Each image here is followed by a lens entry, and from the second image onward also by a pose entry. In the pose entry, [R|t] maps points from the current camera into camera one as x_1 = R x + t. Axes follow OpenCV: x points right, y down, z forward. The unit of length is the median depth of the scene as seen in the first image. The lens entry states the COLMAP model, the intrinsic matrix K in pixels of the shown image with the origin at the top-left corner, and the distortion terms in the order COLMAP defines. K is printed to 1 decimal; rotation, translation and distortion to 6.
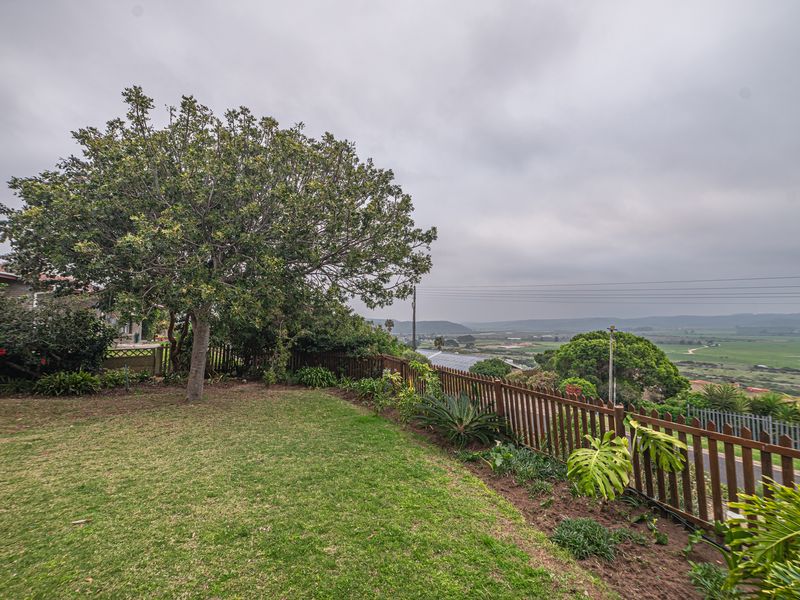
lens RADIAL K [[322.5, 0, 400.0], [0, 322.5, 300.0], [0, 0, 1]] dist [-0.000312, 0.000101]
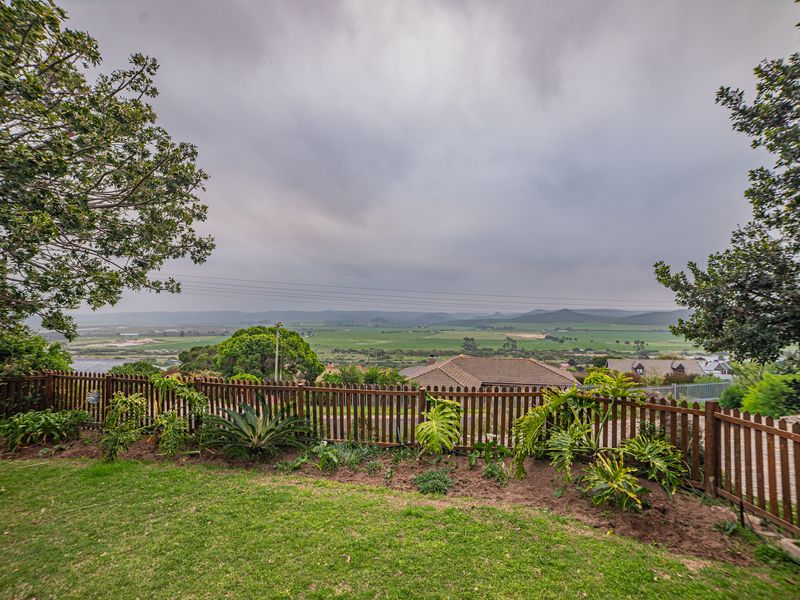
lens RADIAL K [[356.6, 0, 378.9], [0, 356.6, 306.0], [0, 0, 1]] dist [-0.052663, 0.000267]
pose [[0.565560, 0.033025, 0.824045, -0.110075], [-0.069044, 0.997586, 0.007407, -0.003301], [-0.821812, -0.061085, 0.566475, 0.048391]]
